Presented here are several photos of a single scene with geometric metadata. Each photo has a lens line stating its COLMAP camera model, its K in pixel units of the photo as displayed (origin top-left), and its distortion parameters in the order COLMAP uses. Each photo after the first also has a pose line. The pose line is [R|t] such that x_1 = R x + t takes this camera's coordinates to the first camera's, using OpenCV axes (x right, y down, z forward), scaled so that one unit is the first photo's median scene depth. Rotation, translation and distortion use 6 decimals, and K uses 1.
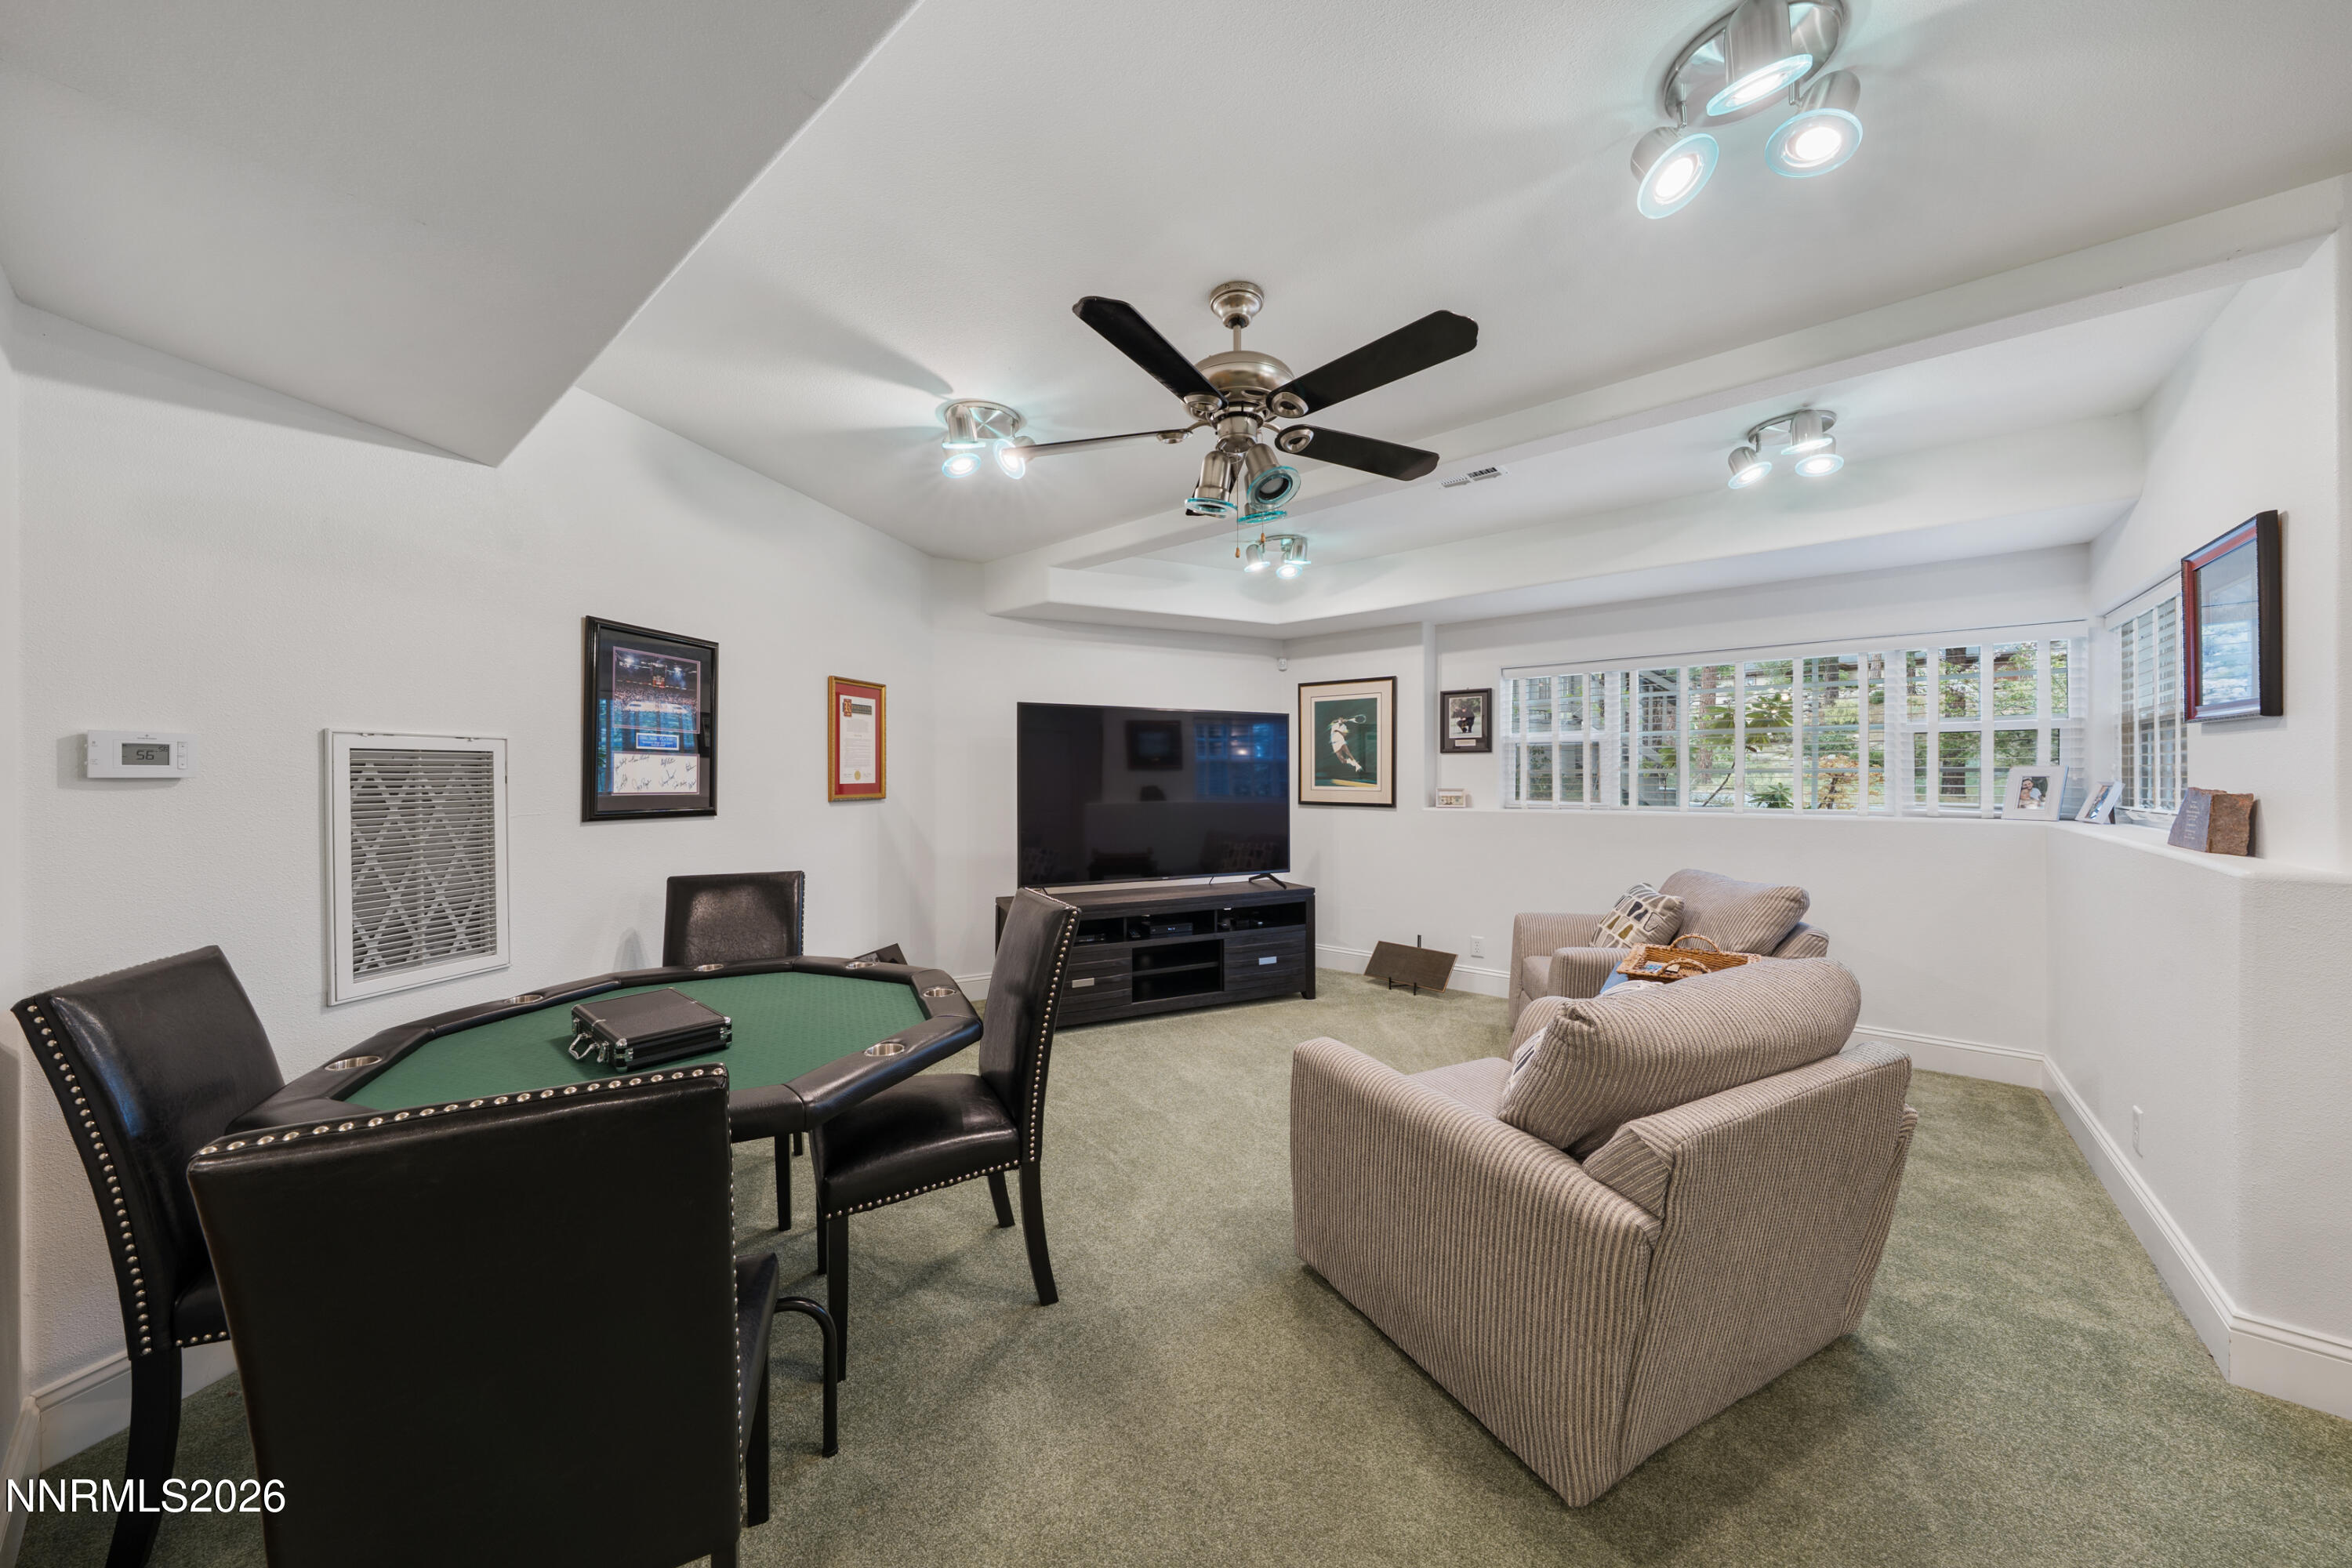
lens RADIAL K [[799.1, 0, 1180.8], [0, 799.1, 777.3], [0, 0, 1]] dist [-0.001135, -0.000060]
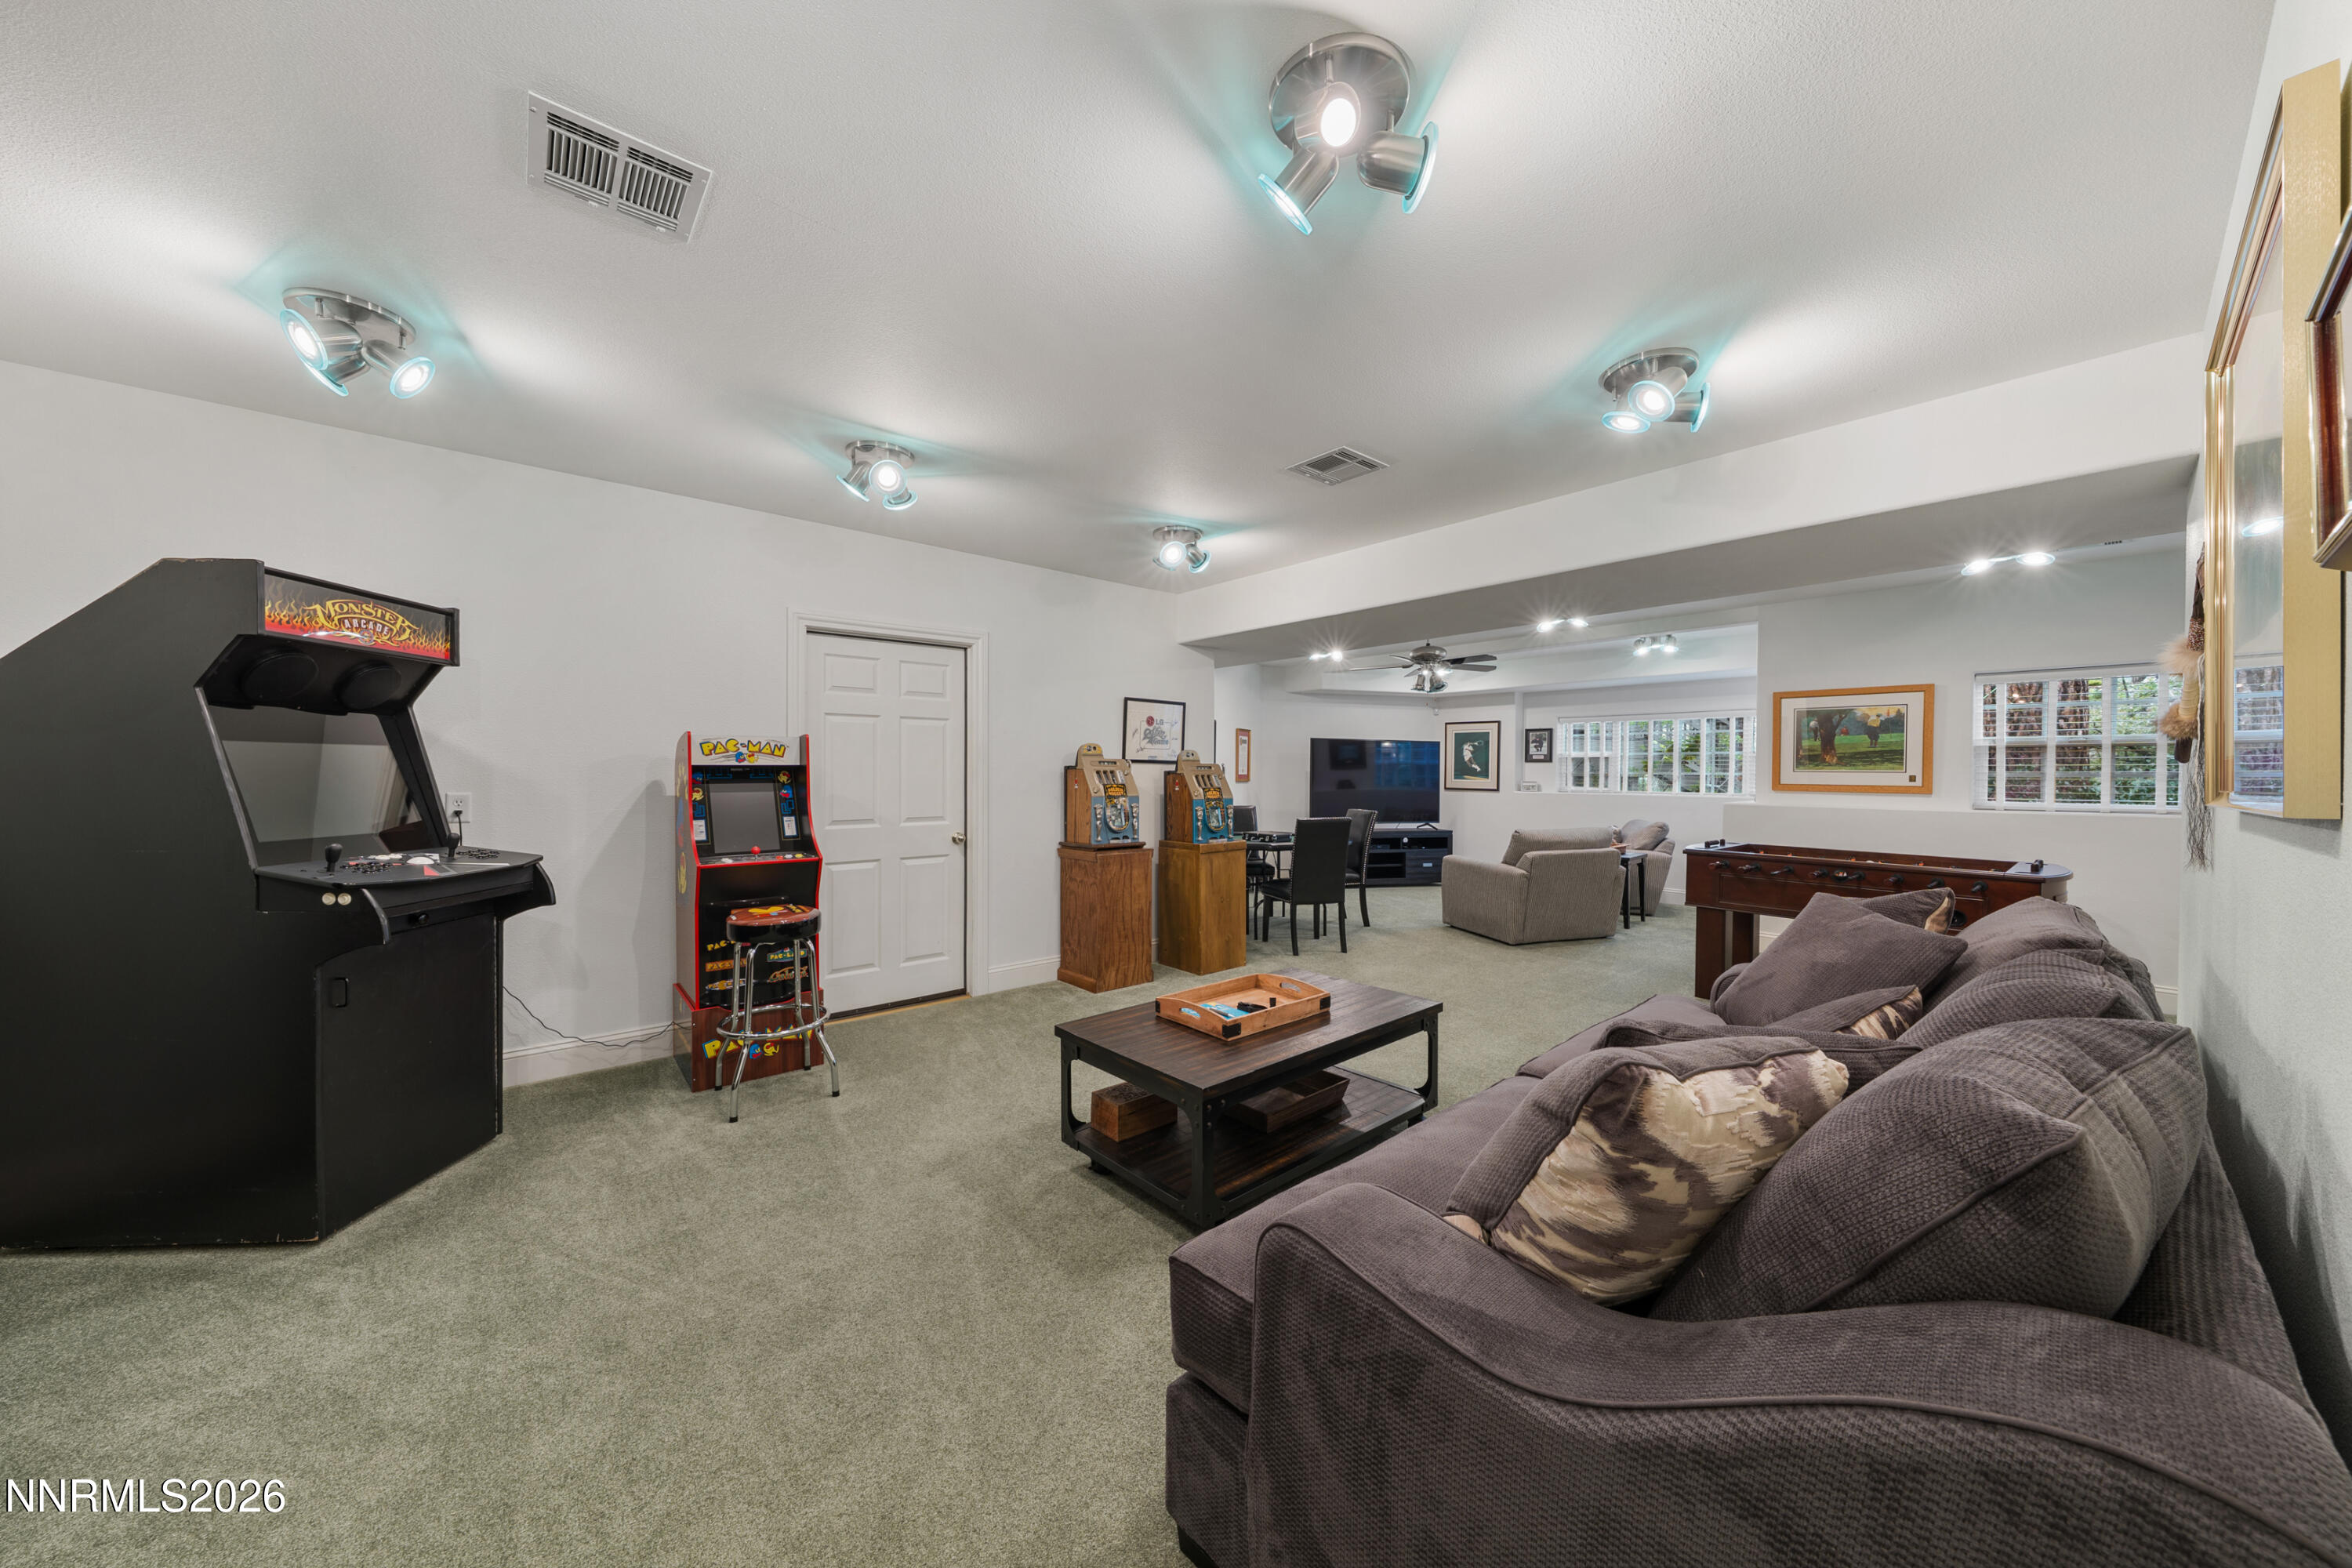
lens RADIAL K [[799.1, 0, 1174.6], [0, 799.1, 777.5], [0, 0, 1]] dist [-0.001135, -0.000060]
pose [[0.984502, 0.013446, -0.174857, -0.168188], [-0.012663, 0.999904, 0.005593, 0.005763], [0.174916, -0.003292, 0.984578, -1.083365]]
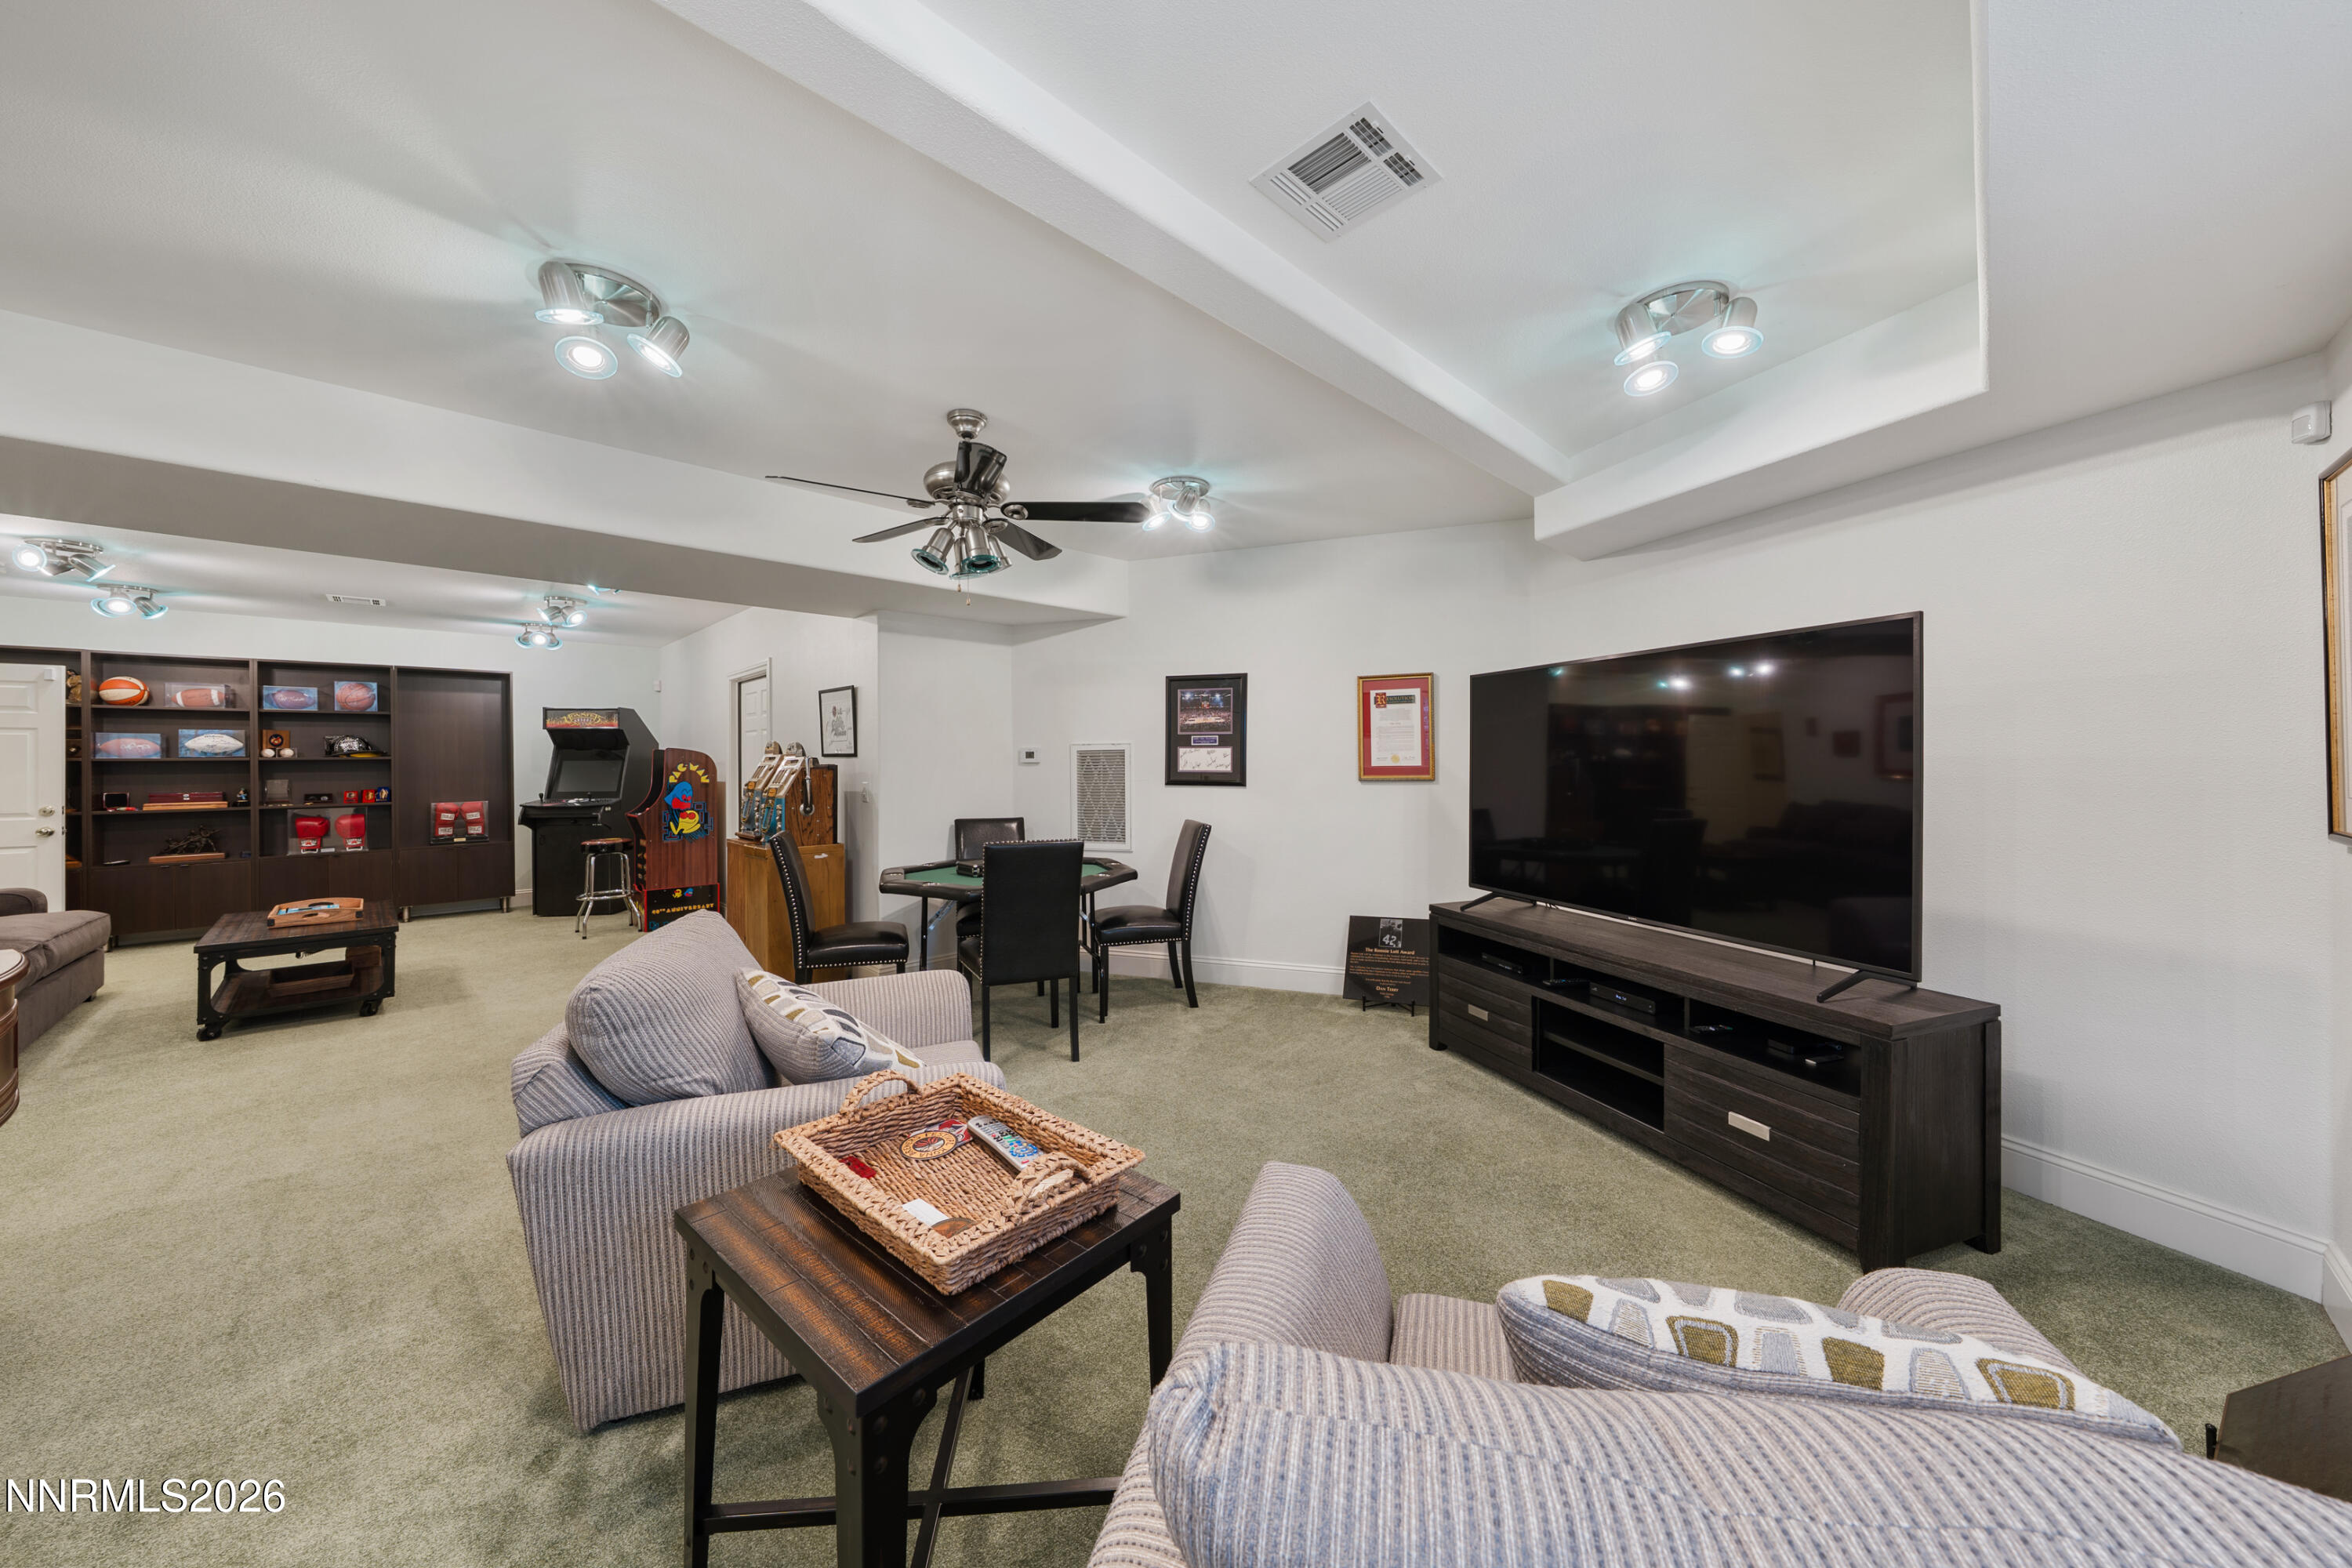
lens RADIAL K [[799.1, 0, 1170.1], [0, 799.1, 758.3], [0, 0, 1]] dist [-0.001135, -0.000060]
pose [[-0.114681, 0.000890, -0.993402, 0.639989], [0.006524, 0.999979, 0.000143, -0.004350], [0.993381, -0.006465, -0.114685, 0.688091]]
